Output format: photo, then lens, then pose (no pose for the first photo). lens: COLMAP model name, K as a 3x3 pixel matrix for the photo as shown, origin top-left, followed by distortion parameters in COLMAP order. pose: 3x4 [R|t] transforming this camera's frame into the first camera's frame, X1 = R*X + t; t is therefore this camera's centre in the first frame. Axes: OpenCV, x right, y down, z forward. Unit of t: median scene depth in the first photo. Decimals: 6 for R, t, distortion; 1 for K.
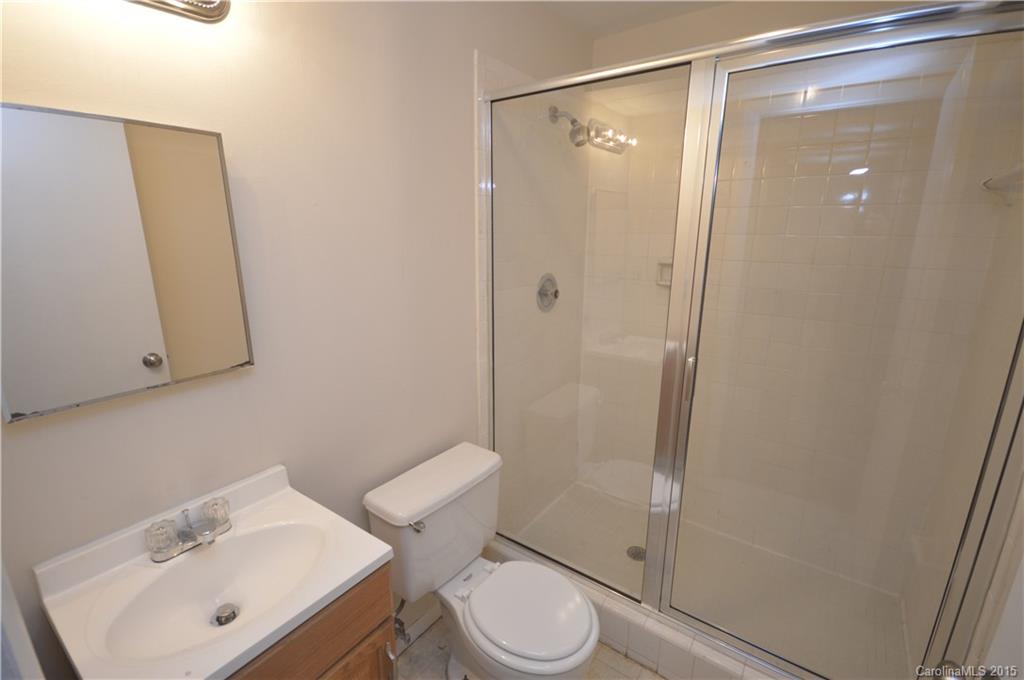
lens RADIAL K [[458.6, 0, 510.9], [0, 458.6, 342.1], [0, 0, 1]] dist [-0.000202, -0.000336]
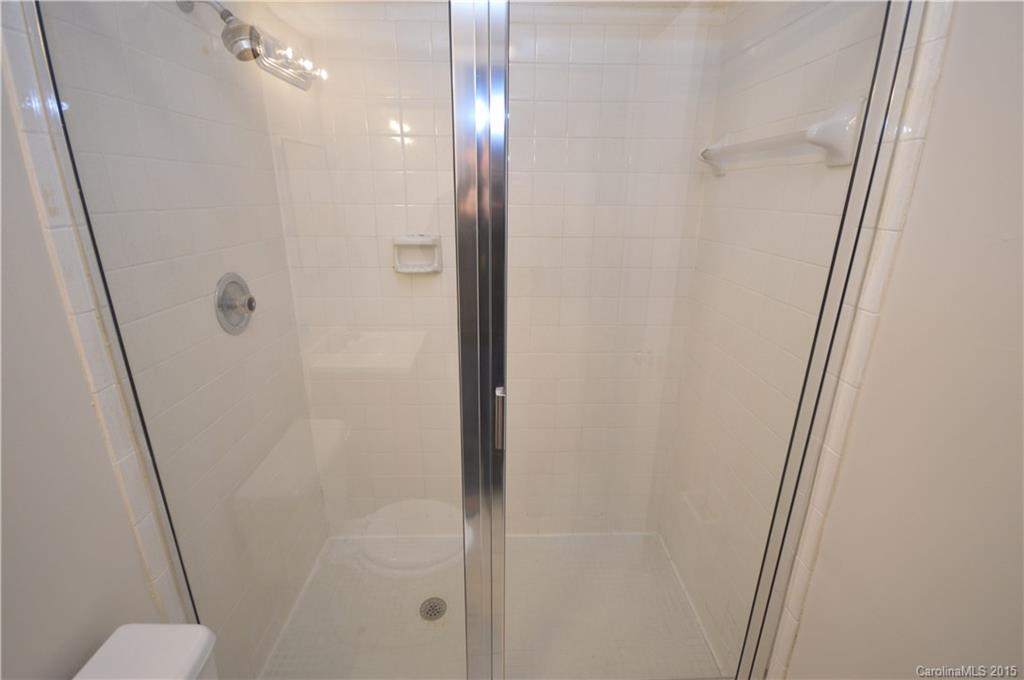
lens RADIAL K [[458.6, 0, 510.9], [0, 458.6, 342.1], [0, 0, 1]] dist [-0.000202, -0.000336]
pose [[0.787582, -0.188771, 0.586584, 0.000006], [0.149597, 0.982017, 0.115168, -0.072173], [-0.597776, -0.002953, 0.801658, 0.276873]]
